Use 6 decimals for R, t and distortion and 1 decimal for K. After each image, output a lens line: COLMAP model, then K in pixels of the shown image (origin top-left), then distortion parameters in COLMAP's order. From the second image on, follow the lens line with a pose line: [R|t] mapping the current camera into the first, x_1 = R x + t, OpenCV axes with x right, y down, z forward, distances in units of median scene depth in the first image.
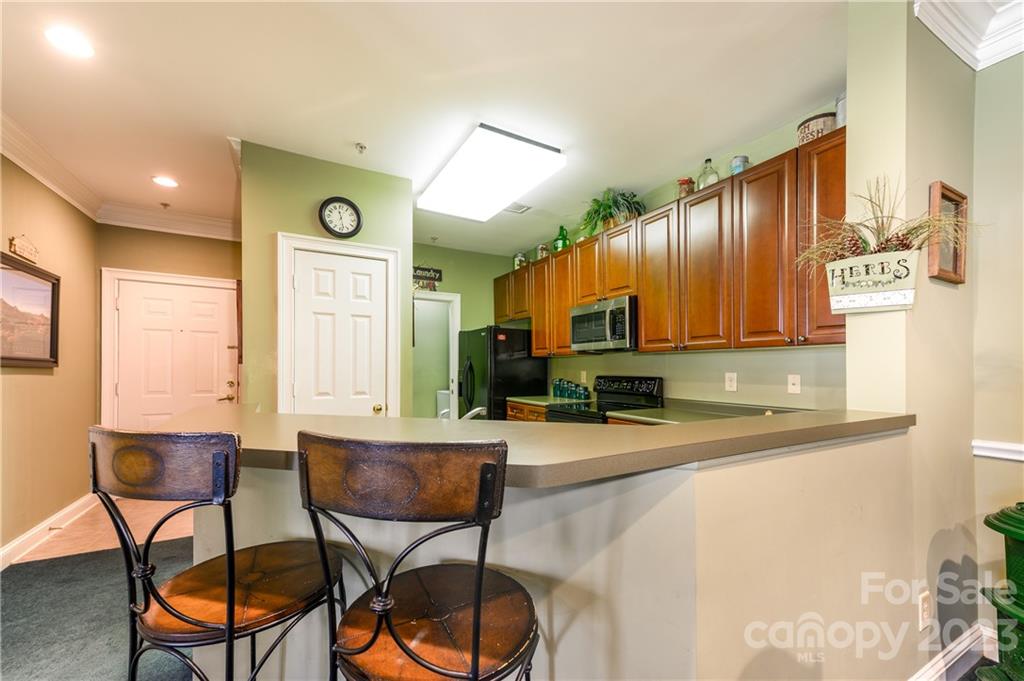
lens RADIAL K [[416.6, 0, 521.5], [0, 416.6, 360.6], [0, 0, 1]] dist [0.018351, 0.000176]
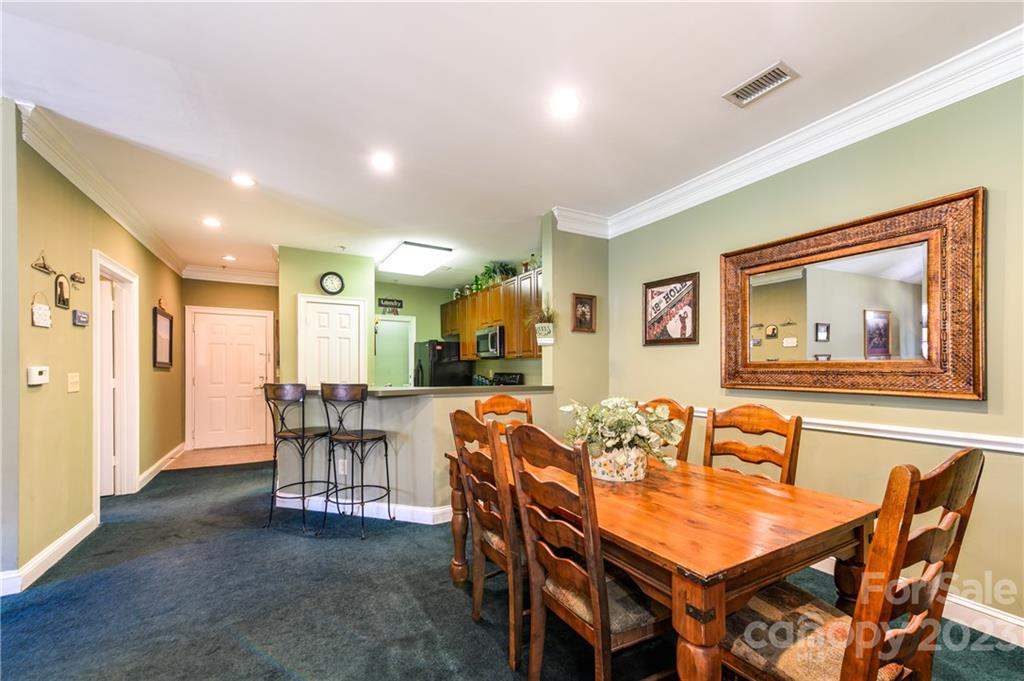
lens RADIAL K [[416.6, 0, 512.9], [0, 416.6, 362.4], [0, 0, 1]] dist [0.018351, 0.000176]
pose [[0.999993, -0.000553, -0.003811, 0.291623], [0.000569, 0.999991, 0.004191, -0.011002], [0.003808, -0.004193, 0.999984, -0.660584]]
